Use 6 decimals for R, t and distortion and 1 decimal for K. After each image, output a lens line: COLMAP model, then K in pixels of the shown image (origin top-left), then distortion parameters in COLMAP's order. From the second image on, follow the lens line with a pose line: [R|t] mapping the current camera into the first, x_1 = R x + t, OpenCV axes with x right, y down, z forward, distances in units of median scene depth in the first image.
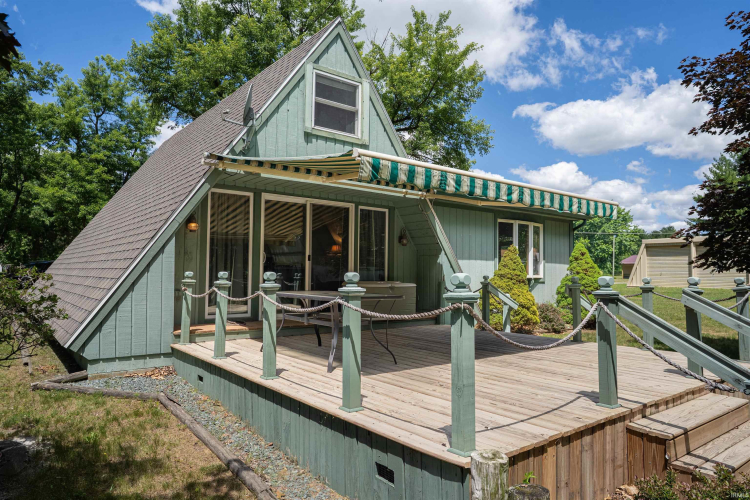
lens RADIAL K [[488.4, 0, 377.0], [0, 488.4, 245.5], [0, 0, 1]] dist [0.001780, 0.006021]
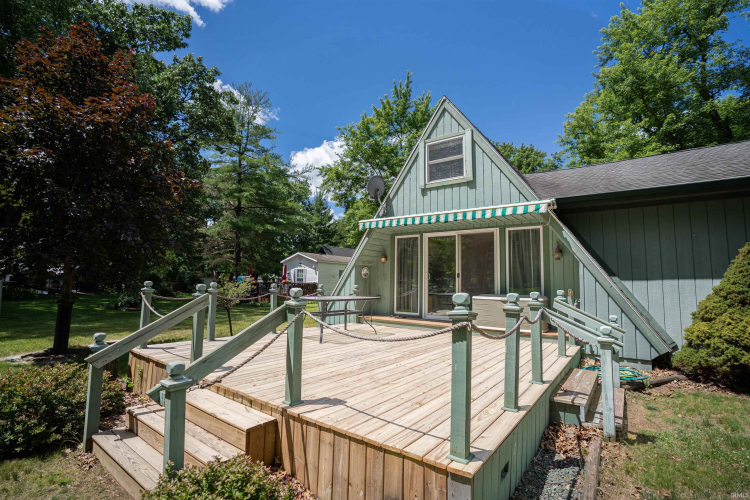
lens RADIAL K [[347.2, 0, 371.1], [0, 347.2, 245.6], [0, 0, 1]] dist [-0.047552, 0.000062]
pose [[0.244246, -0.112663, -0.963146, 0.728897], [0.032302, 0.993622, -0.108037, 0.038998], [0.969175, -0.004724, 0.246327, 0.552582]]
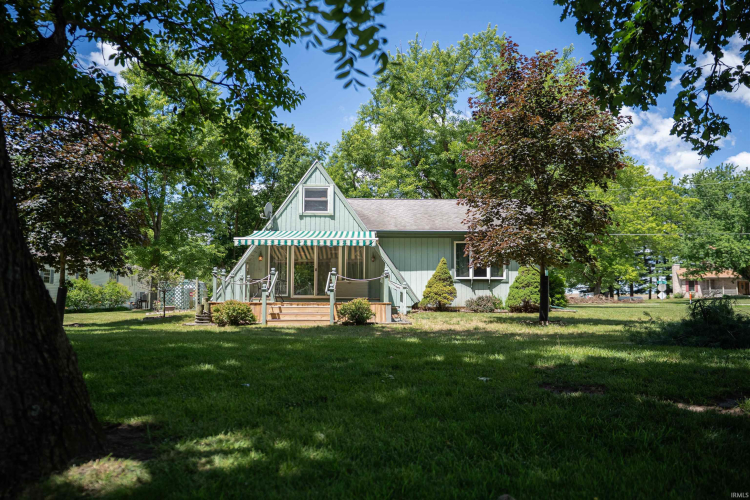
lens RADIAL K [[596.0, 0, 376.7], [0, 596.0, 254.0], [0, 0, 1]] dist [0.053827, 0.001816]
pose [[0.800474, -0.058524, -0.596504, 1.673769], [0.041186, 0.998240, -0.042669, 0.080048], [0.597951, 0.009588, 0.801475, -0.959725]]
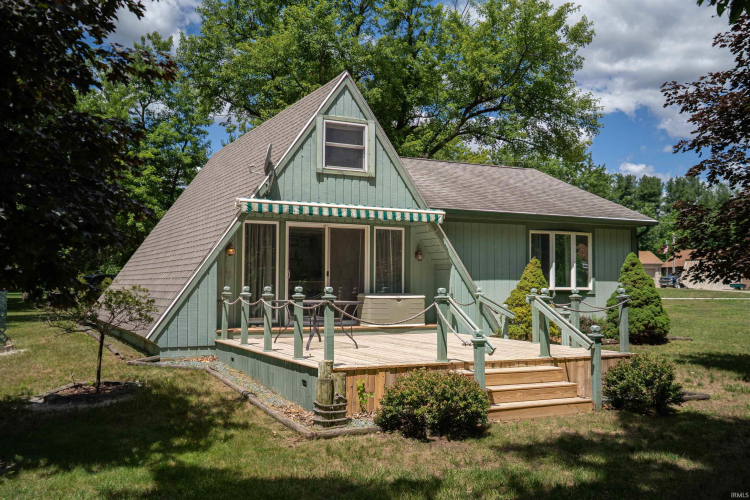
lens RADIAL K [[716.1, 0, 383.6], [0, 716.1, 235.8], [0, 0, 1]] dist [0.093137, 0.000000]
pose [[0.981344, -0.020698, -0.191142, 0.331779], [0.018129, 0.999720, -0.015179, -0.038522], [0.191403, 0.011430, 0.981445, -0.683767]]
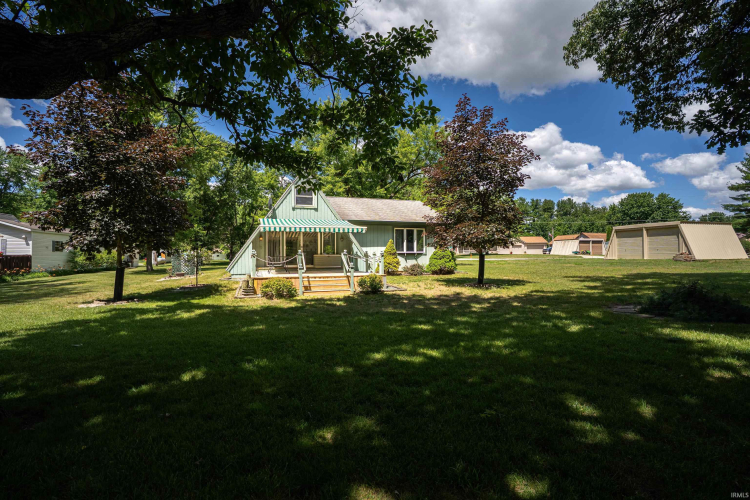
lens RADIAL K [[347.2, 0, 375.5], [0, 347.2, 248.8], [0, 0, 1]] dist [-0.047552, 0.000062]
pose [[0.943093, -0.025249, -0.331568, 1.009063], [0.036835, 0.998909, 0.028702, -0.008388], [0.330481, -0.039282, 0.942995, -0.869748]]
